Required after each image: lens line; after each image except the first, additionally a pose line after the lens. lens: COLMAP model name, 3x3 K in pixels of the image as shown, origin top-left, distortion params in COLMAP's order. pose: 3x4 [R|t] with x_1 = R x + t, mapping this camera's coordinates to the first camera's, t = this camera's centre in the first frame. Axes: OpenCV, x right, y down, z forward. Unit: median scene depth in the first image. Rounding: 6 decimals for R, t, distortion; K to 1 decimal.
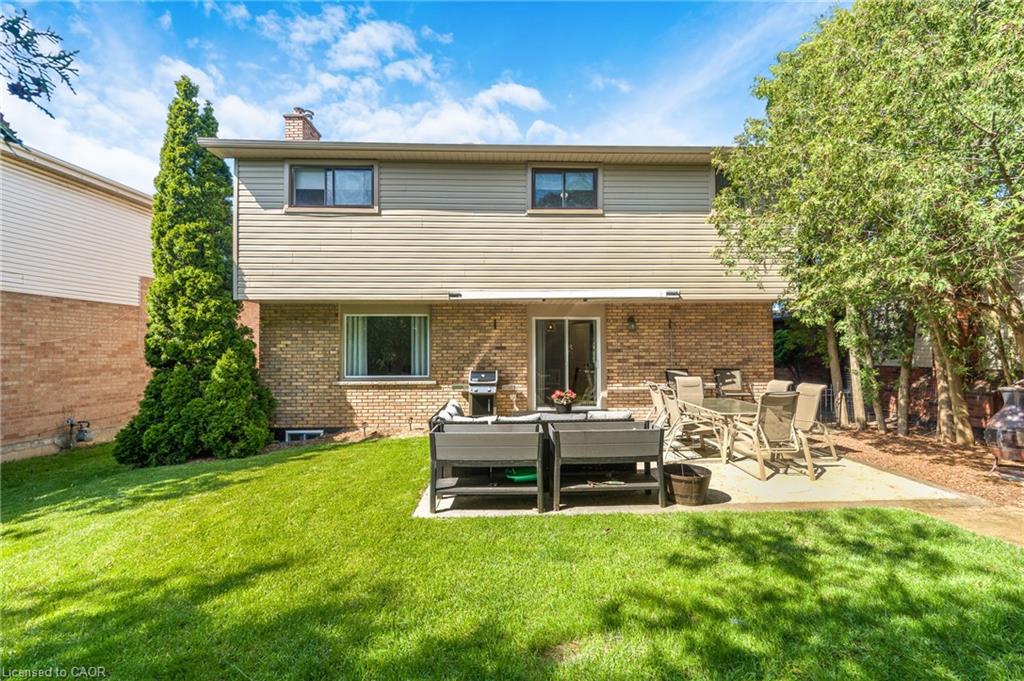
lens RADIAL K [[426.8, 0, 512.6], [0, 426.8, 343.0], [0, 0, 1]] dist [0.000558, -0.000210]
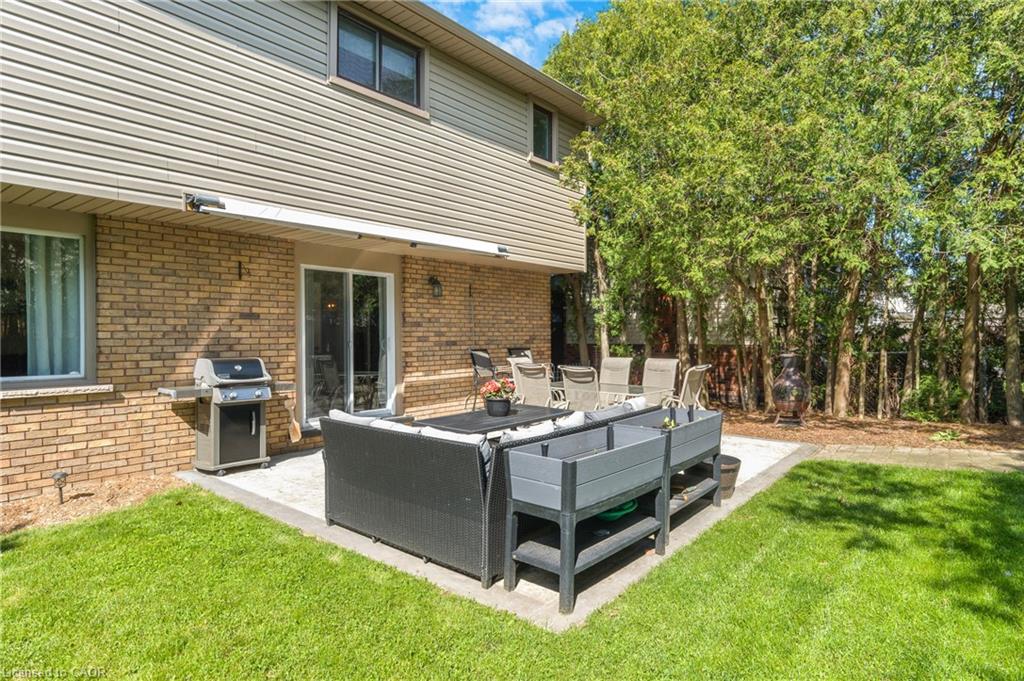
lens RADIAL K [[575.3, 0, 512.3], [0, 575.3, 341.6], [0, 0, 1]] dist [-0.000617, 0.001504]
pose [[0.655278, -0.006505, 0.755360, -0.363208], [-0.014895, 0.999657, 0.021530, 0.023685], [-0.755241, -0.025359, 0.654957, 0.279200]]
